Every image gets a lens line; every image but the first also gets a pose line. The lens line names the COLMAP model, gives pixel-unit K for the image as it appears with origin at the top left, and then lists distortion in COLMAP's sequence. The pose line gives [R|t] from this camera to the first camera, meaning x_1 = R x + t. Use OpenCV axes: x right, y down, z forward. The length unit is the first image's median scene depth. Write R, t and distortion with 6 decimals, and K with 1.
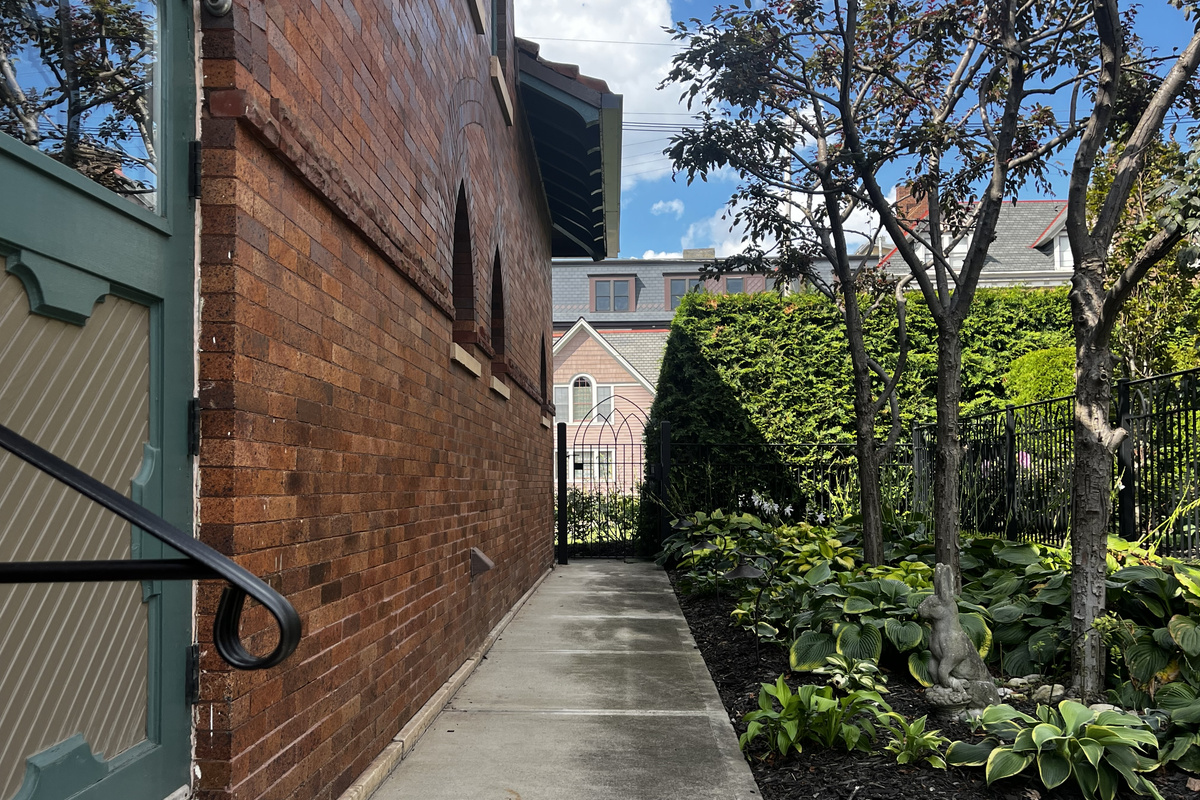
lens RADIAL K [[1077.7, 0, 600.0], [0, 1077.7, 449.4], [0, 0, 1]] dist [0.067005, -0.002205]
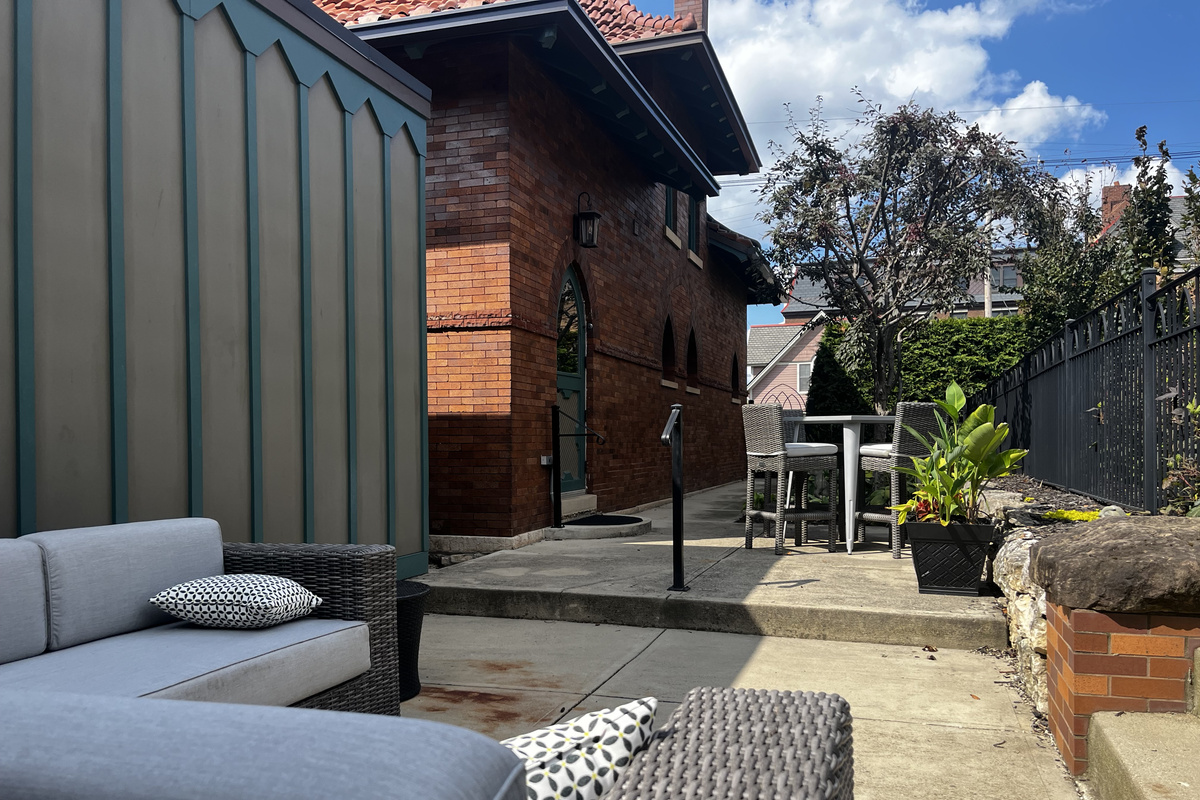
lens RADIAL K [[951.3, 0, 595.8], [0, 951.3, 454.9], [0, 0, 1]] dist [0.123389, -0.161403]
pose [[0.957926, 0.008569, -0.286887, 0.261104], [0.004901, 0.998920, 0.046201, -0.012710], [0.286973, -0.045663, 0.956850, -0.897352]]
